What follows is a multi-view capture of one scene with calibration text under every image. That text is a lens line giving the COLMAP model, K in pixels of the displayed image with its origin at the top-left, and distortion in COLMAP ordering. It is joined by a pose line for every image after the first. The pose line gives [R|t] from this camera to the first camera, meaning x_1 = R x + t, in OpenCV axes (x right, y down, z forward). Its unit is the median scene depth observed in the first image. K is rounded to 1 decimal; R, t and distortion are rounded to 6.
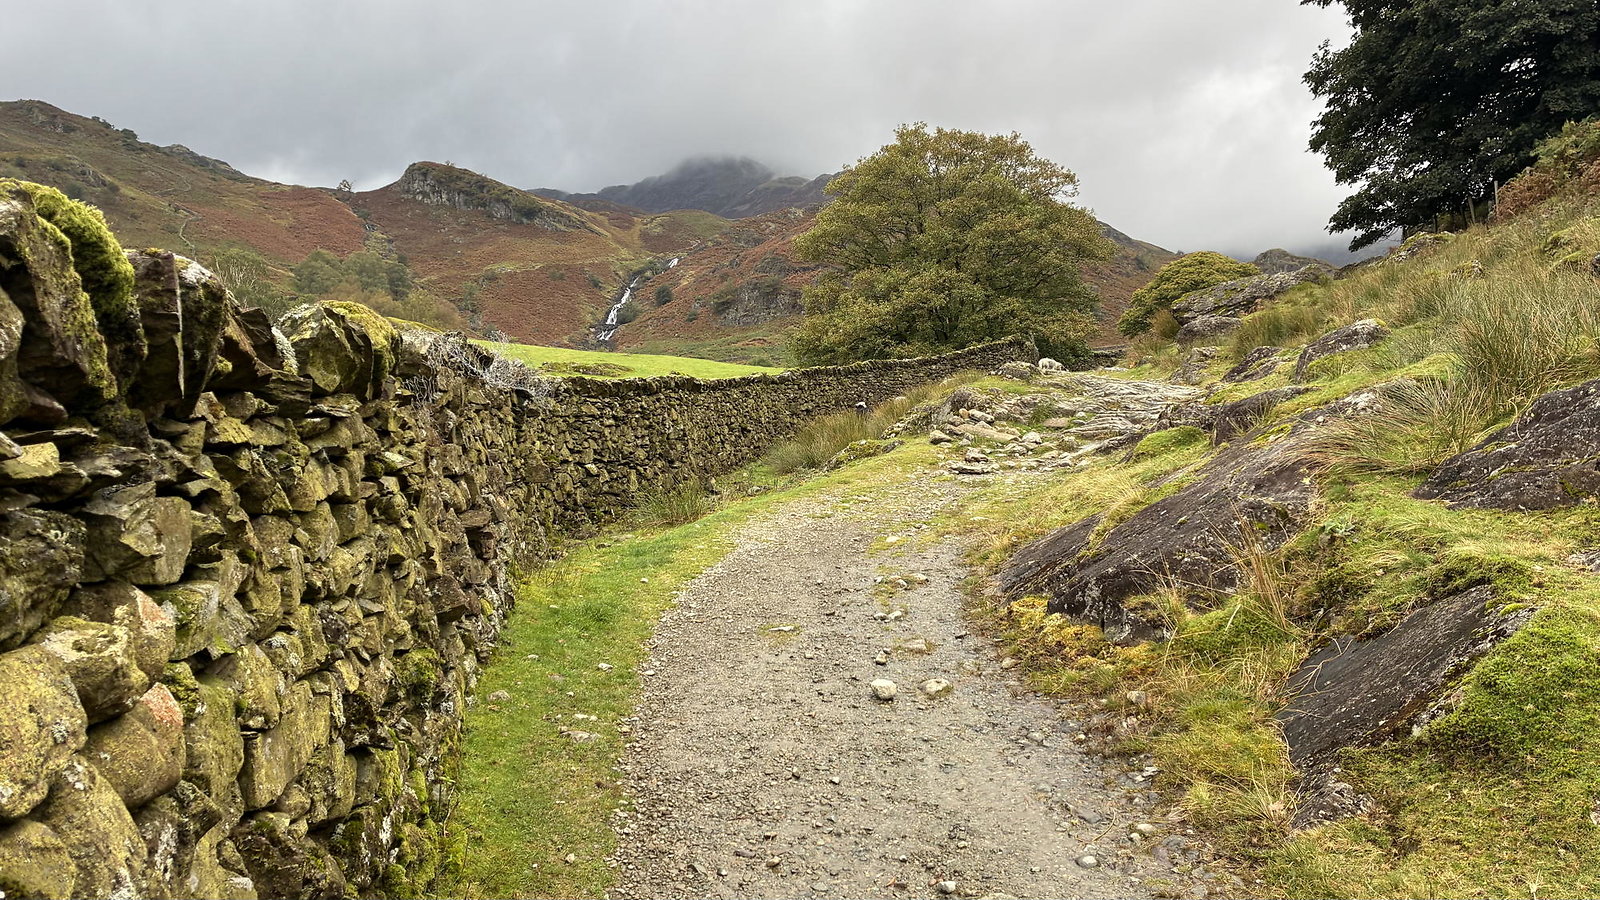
lens RADIAL K [[1216.2, 0, 806.6], [0, 1216.2, 466.2], [0, 0, 1]] dist [0.050300, -0.039184]
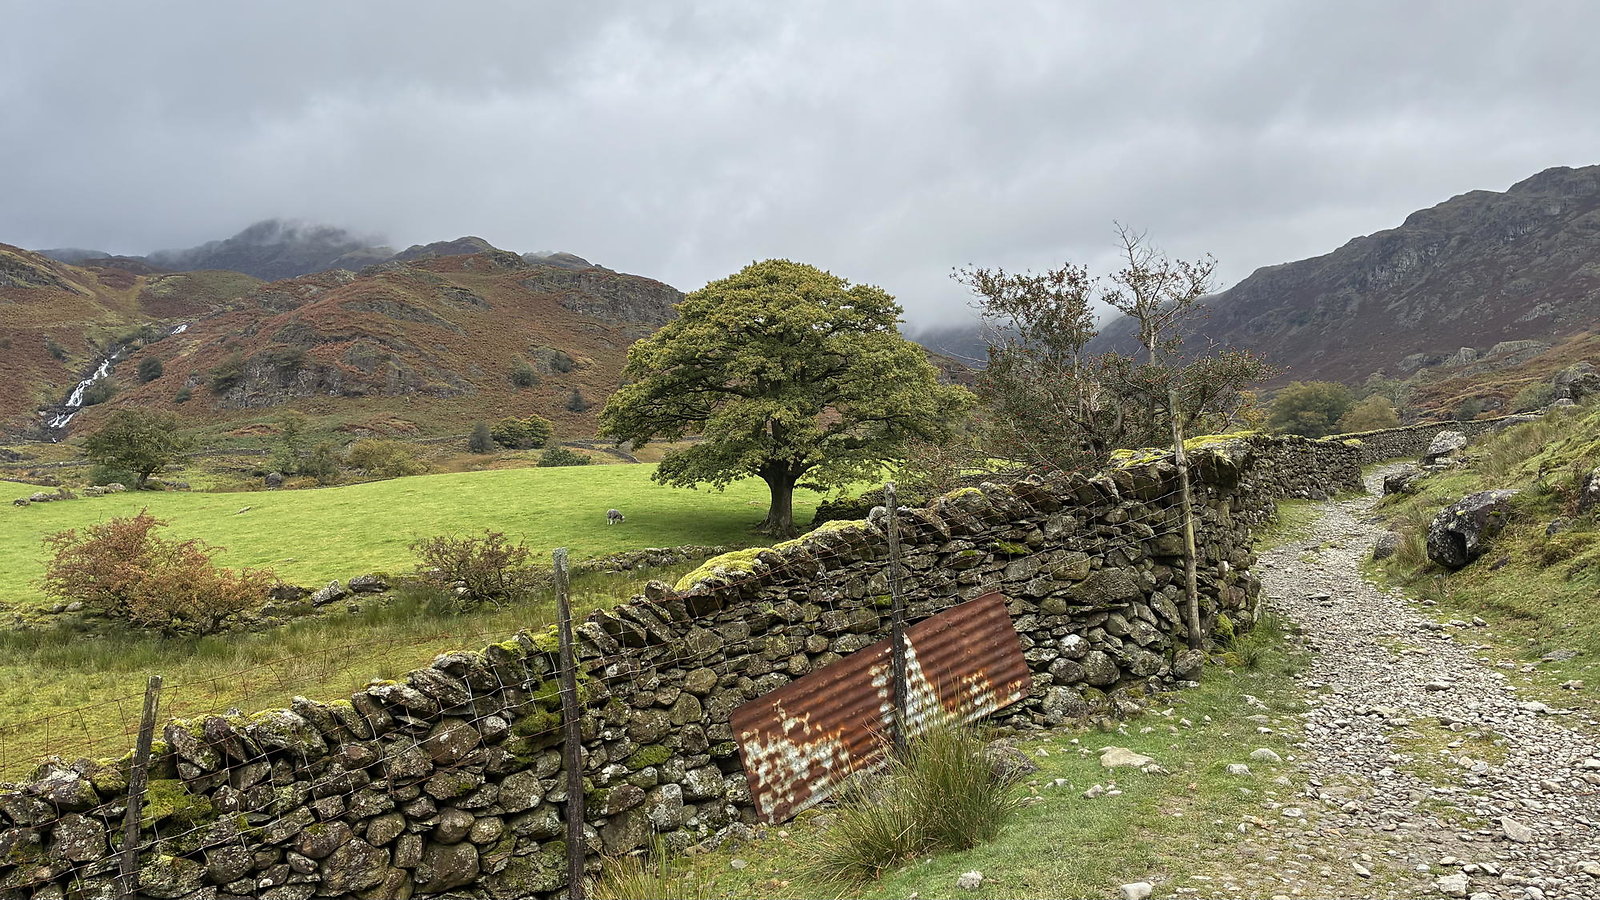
lens RADIAL K [[1216.2, 0, 799.1], [0, 1216.2, 435.0], [0, 0, 1]] dist [0.050300, -0.039184]
pose [[0.954922, -0.004532, 0.296821, 0.049827], [0.031860, 0.995673, -0.087295, -0.018155], [-0.295141, 0.092816, 0.950935, 0.145759]]
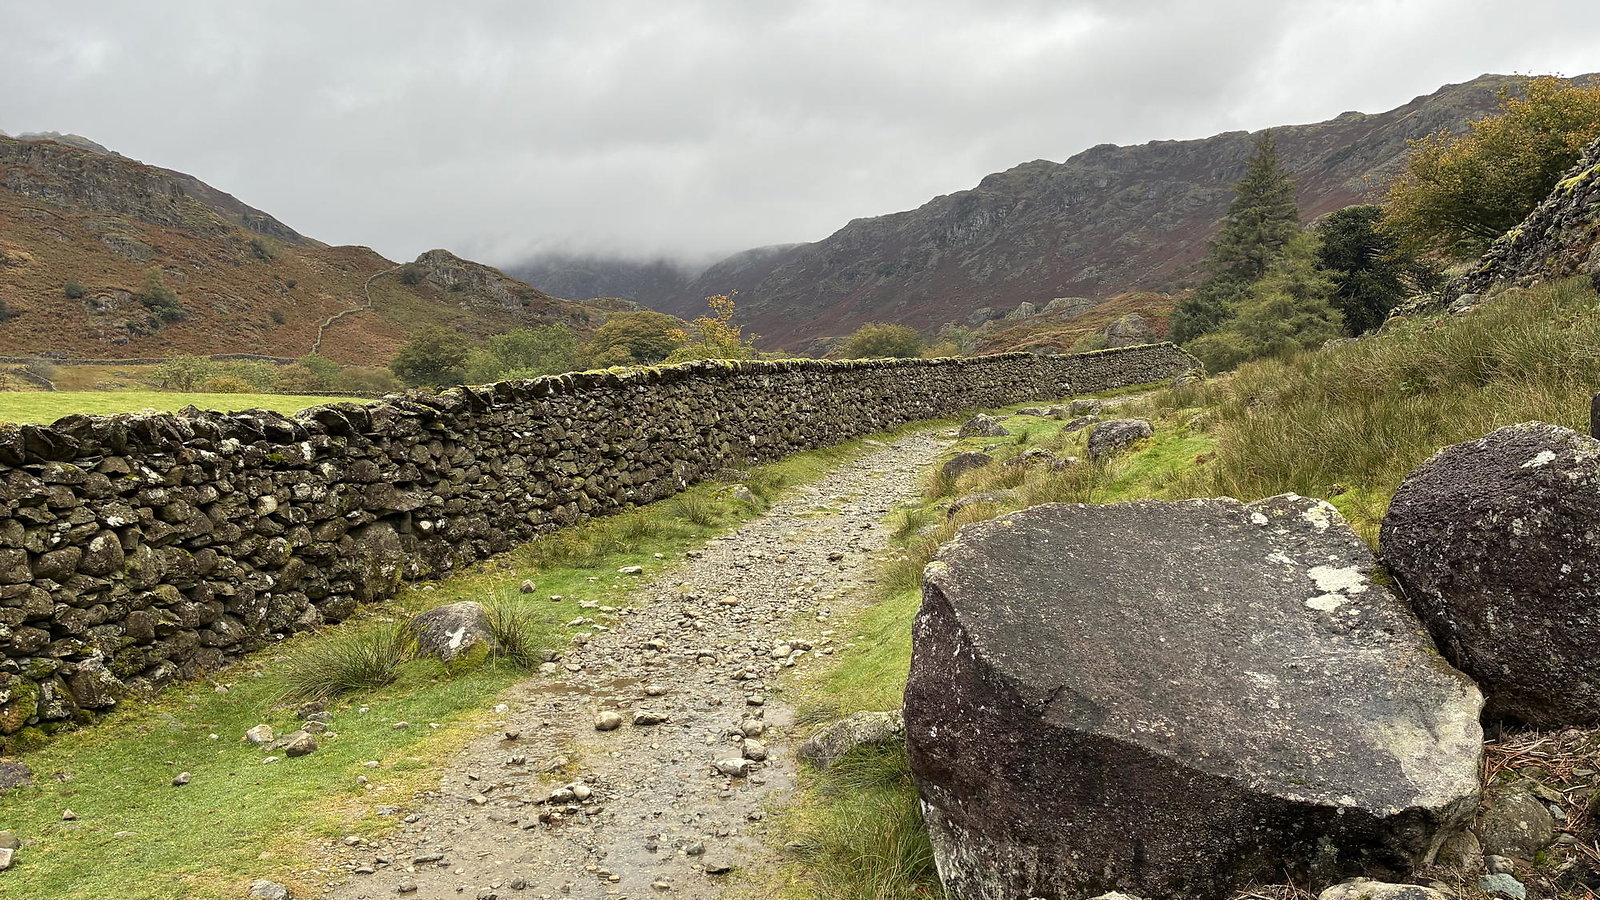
lens RADIAL K [[1216.2, 0, 796.7], [0, 1216.2, 452.8], [0, 0, 1]] dist [0.050300, -0.039184]
pose [[0.815886, -0.013420, 0.578057, 0.057777], [0.025263, 0.999603, -0.012450, -0.018798], [-0.577661, 0.024761, 0.815901, 0.153752]]
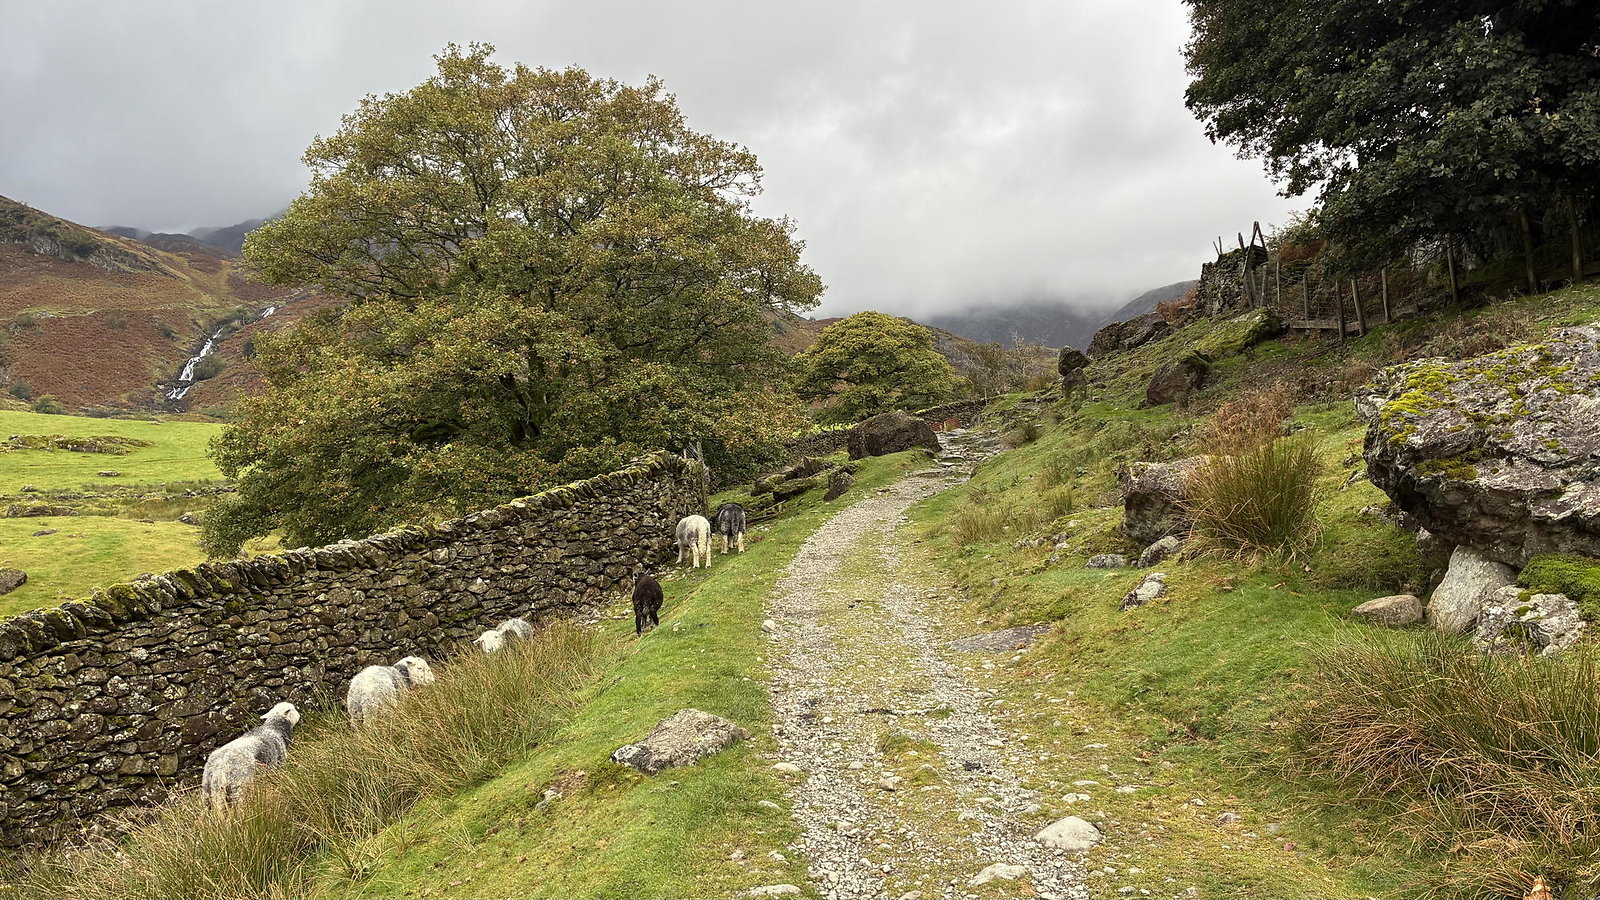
lens RADIAL K [[1216.2, 0, 817.0], [0, 1216.2, 440.9], [0, 0, 1]] dist [0.050300, -0.039184]
pose [[0.955053, -0.002168, 0.296429, 0.008428], [0.022840, 0.997539, -0.066290, -0.007153], [-0.295555, 0.070081, 0.952752, 0.050697]]
